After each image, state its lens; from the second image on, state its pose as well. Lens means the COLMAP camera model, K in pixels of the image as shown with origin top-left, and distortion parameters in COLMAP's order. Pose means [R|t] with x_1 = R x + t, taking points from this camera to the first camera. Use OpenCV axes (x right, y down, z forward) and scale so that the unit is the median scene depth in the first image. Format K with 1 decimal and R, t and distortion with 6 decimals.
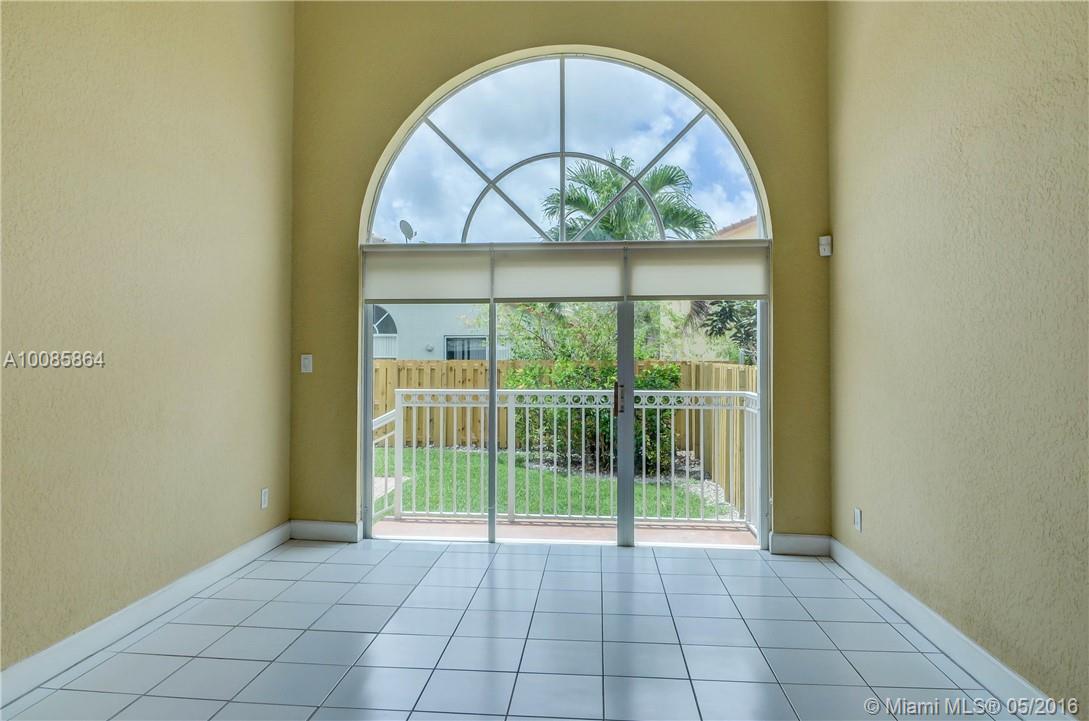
lens RADIAL K [[671.3, 0, 539.7], [0, 671.3, 354.8], [0, 0, 1]] dist [-0.001942, -0.000846]
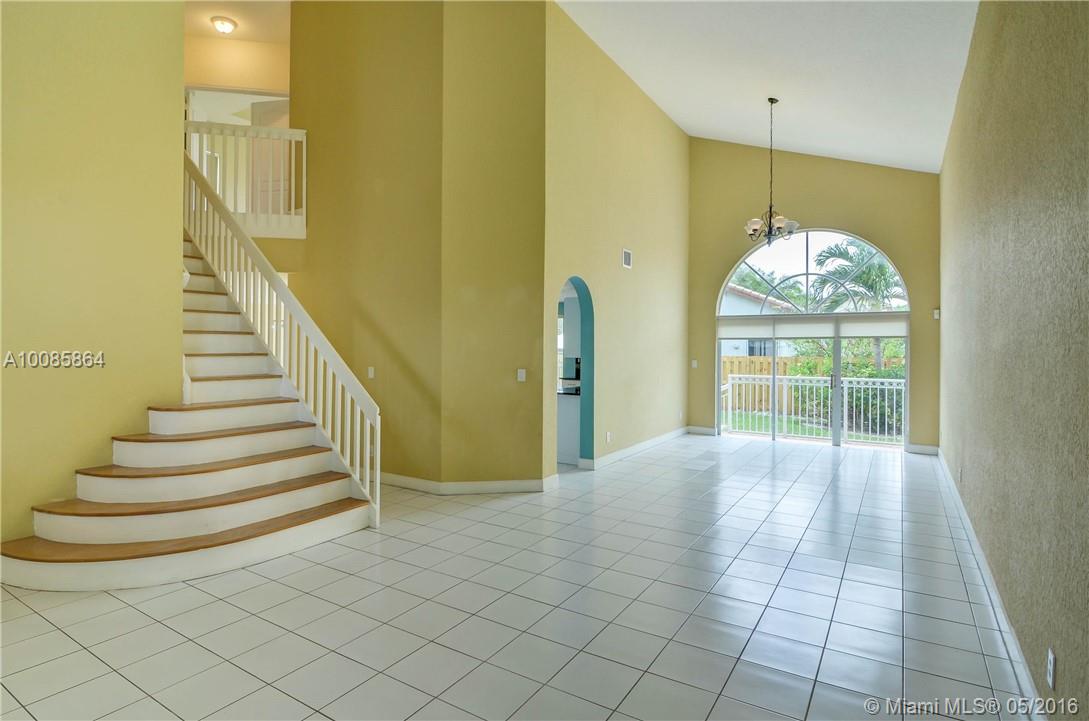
lens RADIAL K [[570.0, 0, 538.5], [0, 570.0, 349.1], [0, 0, 1]] dist [-0.004615, -0.002059]
pose [[0.884701, 0.003048, -0.466149, 0.126542], [0.001234, 0.999960, 0.008882, -0.060103], [0.466157, -0.008433, 0.884662, -1.122868]]
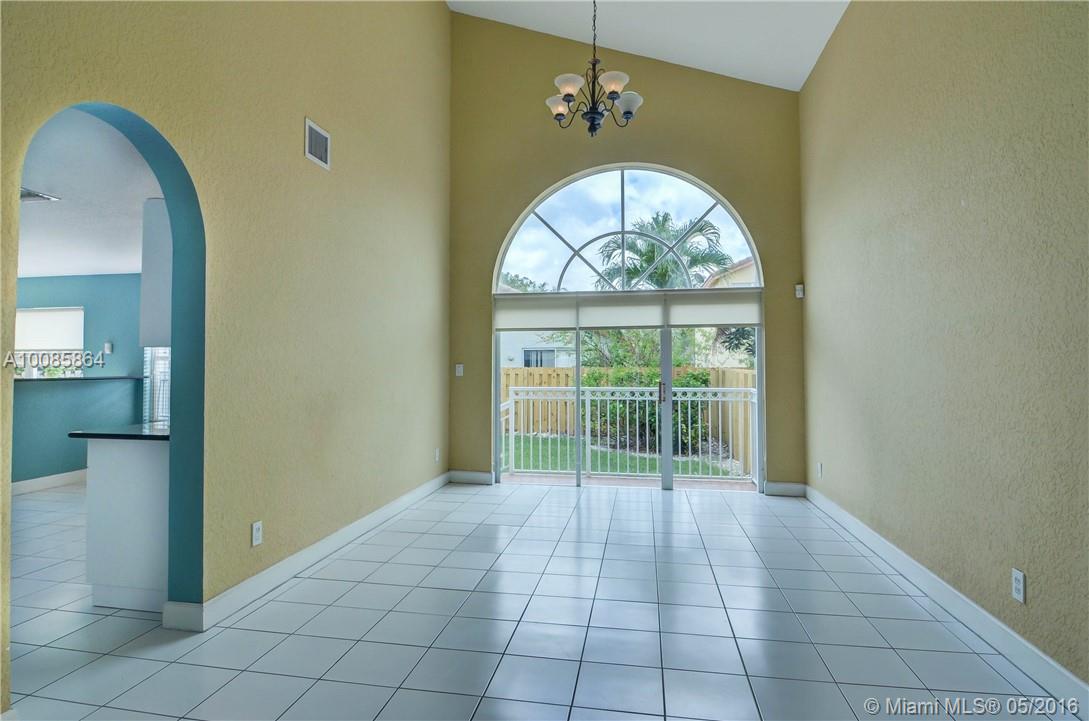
lens RADIAL K [[570.0, 0, 538.5], [0, 570.0, 351.8], [0, 0, 1]] dist [-0.004615, -0.002059]
pose [[0.995665, -0.006219, -0.092799, -0.038183], [0.004523, 0.999819, -0.018480, -0.004293], [0.092898, 0.017980, 0.995513, -0.297442]]
